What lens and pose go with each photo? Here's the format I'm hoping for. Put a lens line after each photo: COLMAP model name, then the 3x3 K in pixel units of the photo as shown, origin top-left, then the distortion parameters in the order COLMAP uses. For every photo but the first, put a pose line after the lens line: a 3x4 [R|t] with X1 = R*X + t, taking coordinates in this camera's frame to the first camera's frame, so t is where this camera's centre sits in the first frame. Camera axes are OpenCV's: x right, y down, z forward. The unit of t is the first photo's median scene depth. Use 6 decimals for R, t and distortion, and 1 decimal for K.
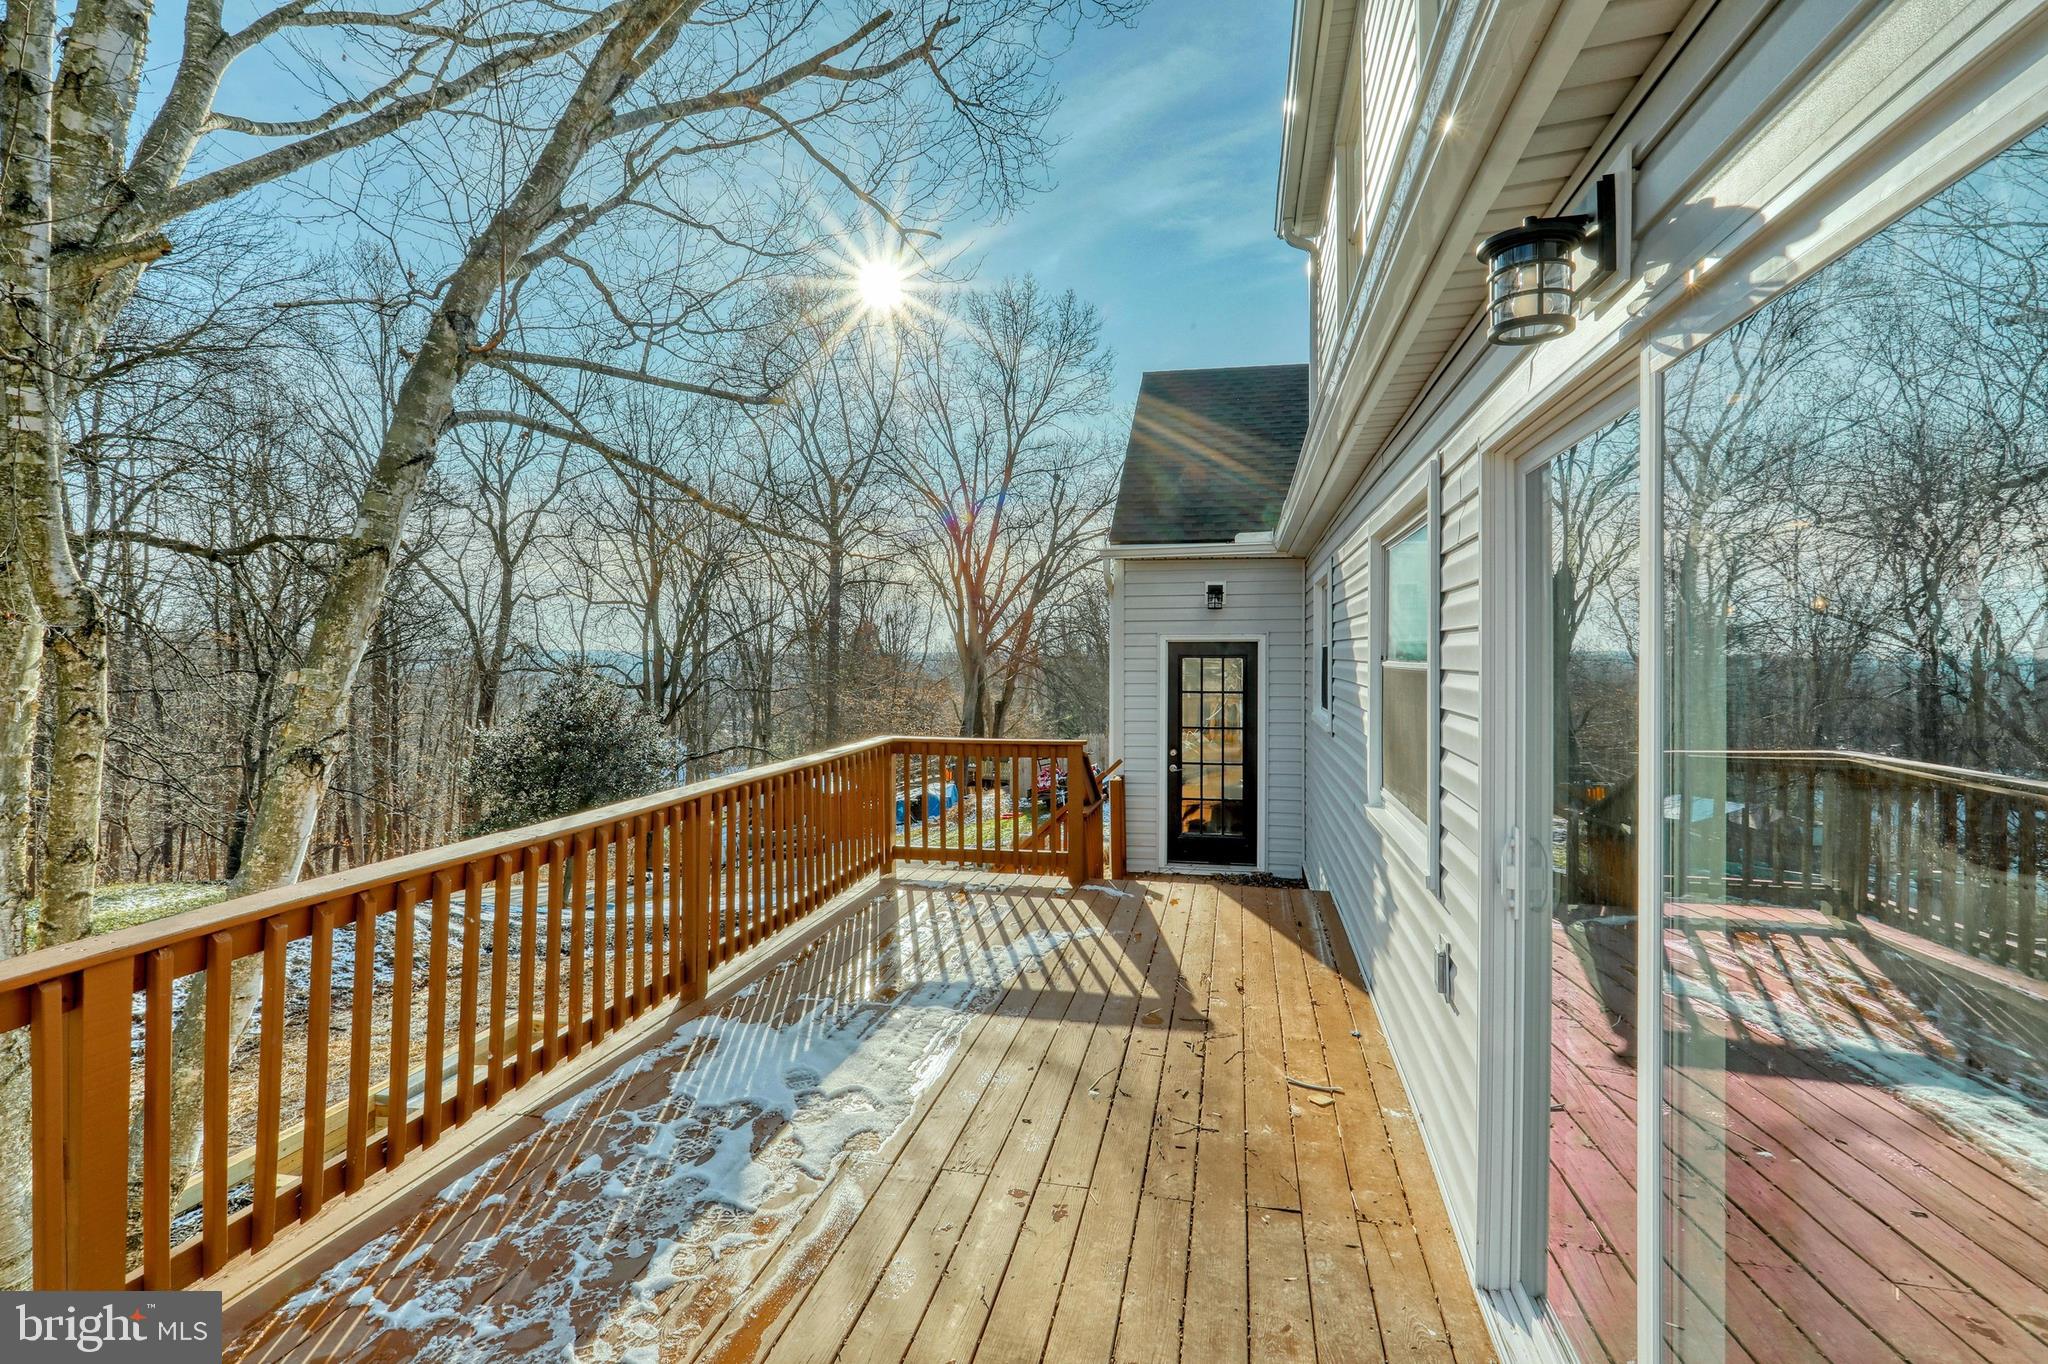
lens RADIAL K [[981.7, 0, 1013.4], [0, 981.7, 635.7], [0, 0, 1]] dist [-0.002049, 0.002388]
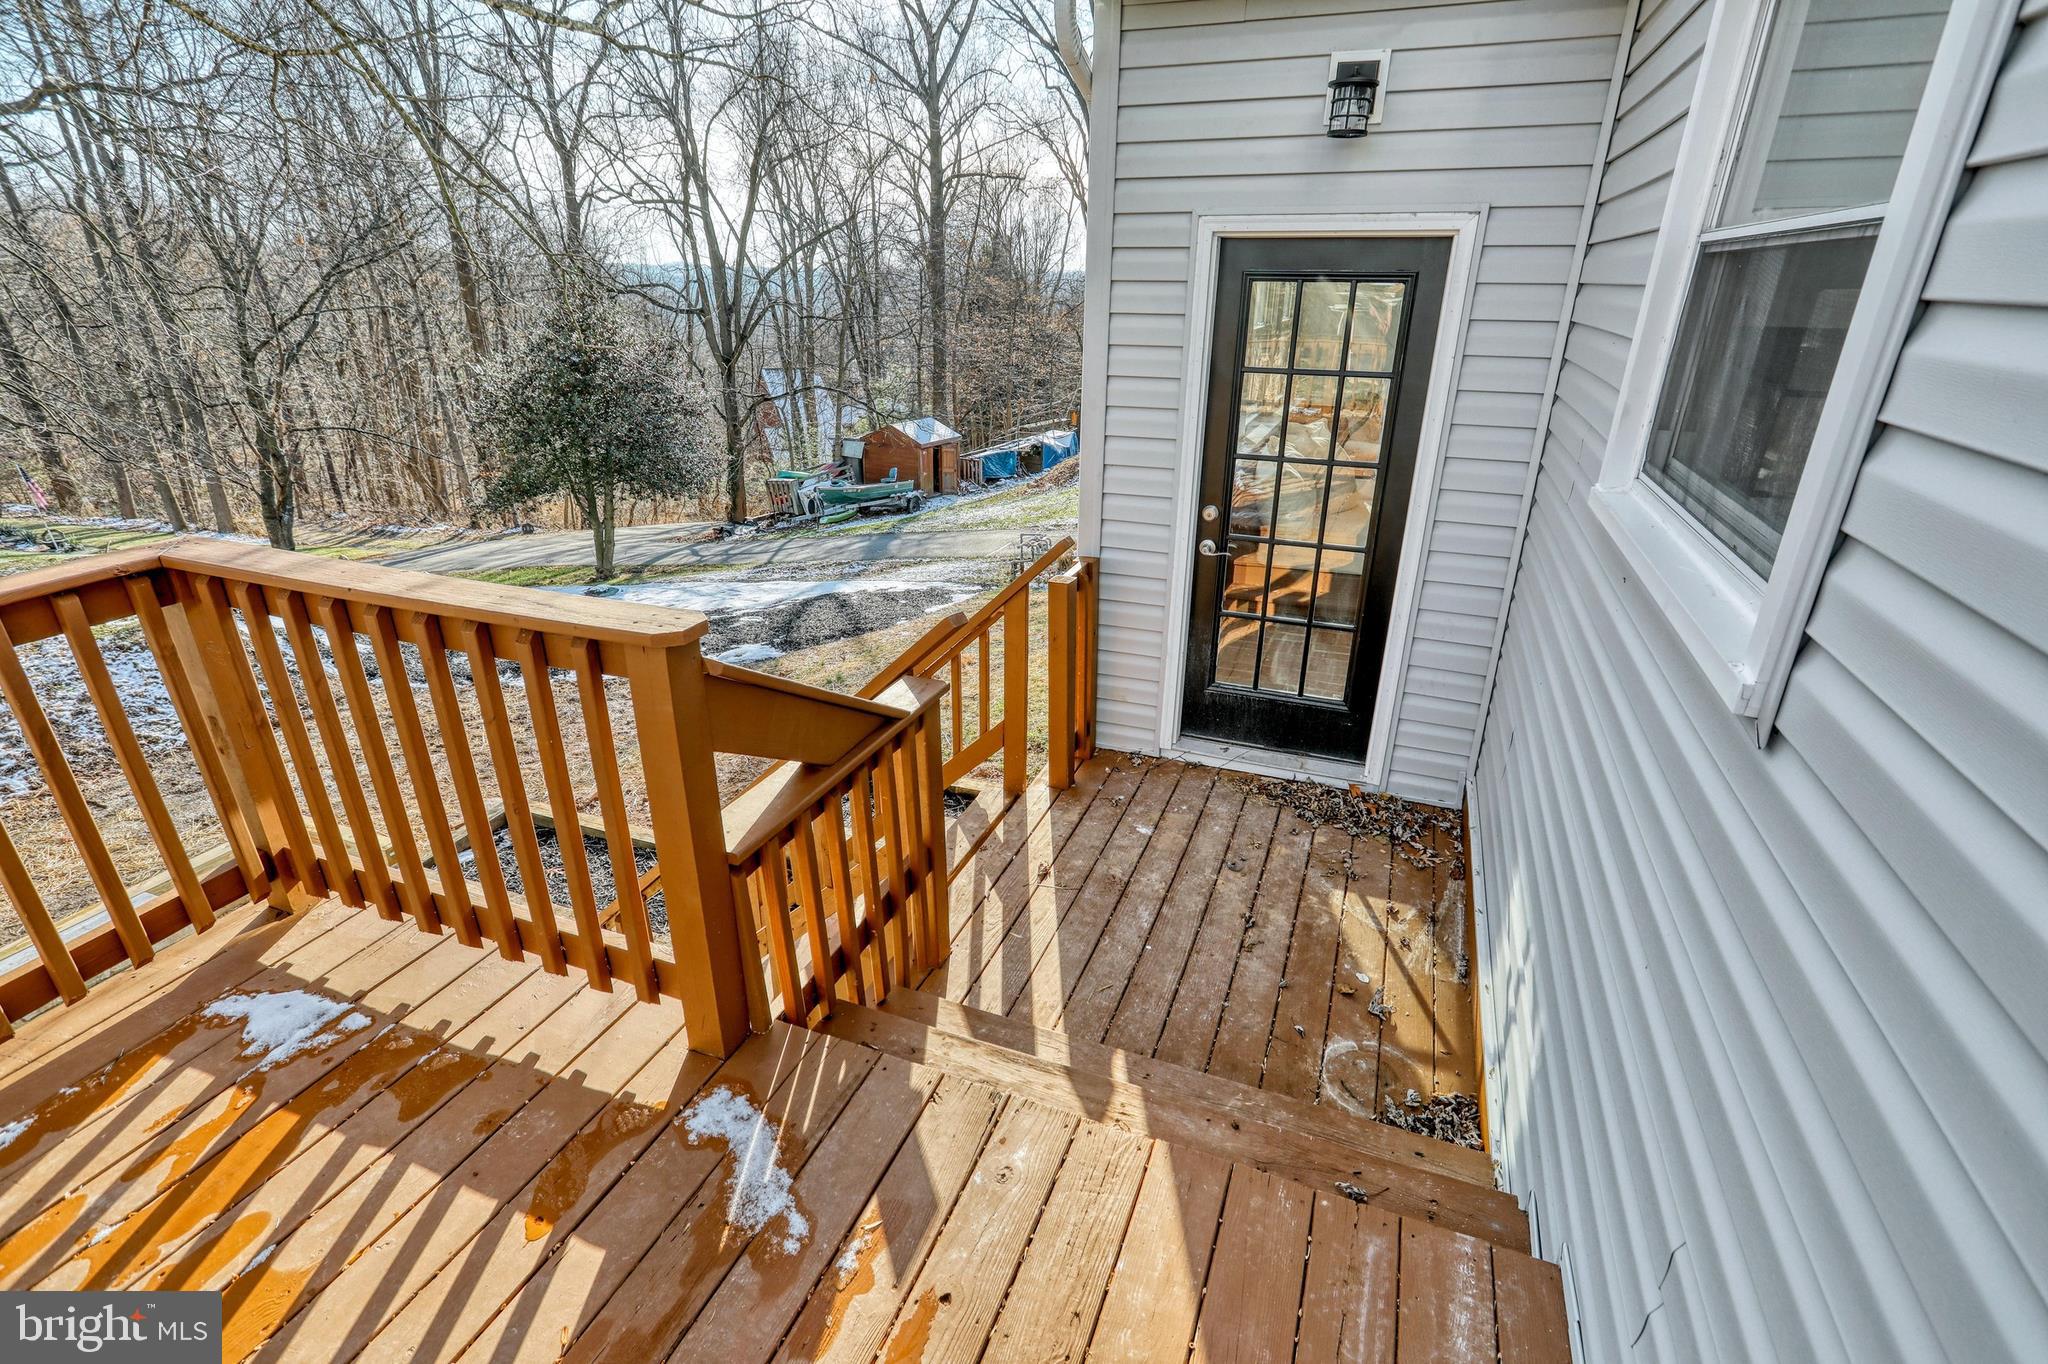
lens RADIAL K [[981.7, 0, 1039.6], [0, 981.7, 698.7], [0, 0, 1]] dist [-0.002049, 0.002388]
pose [[0.991905, 0.056504, -0.113716, 0.139652], [-0.004300, 0.909972, 0.414647, 0.011704], [0.126908, -0.410801, 0.902849, 0.548962]]
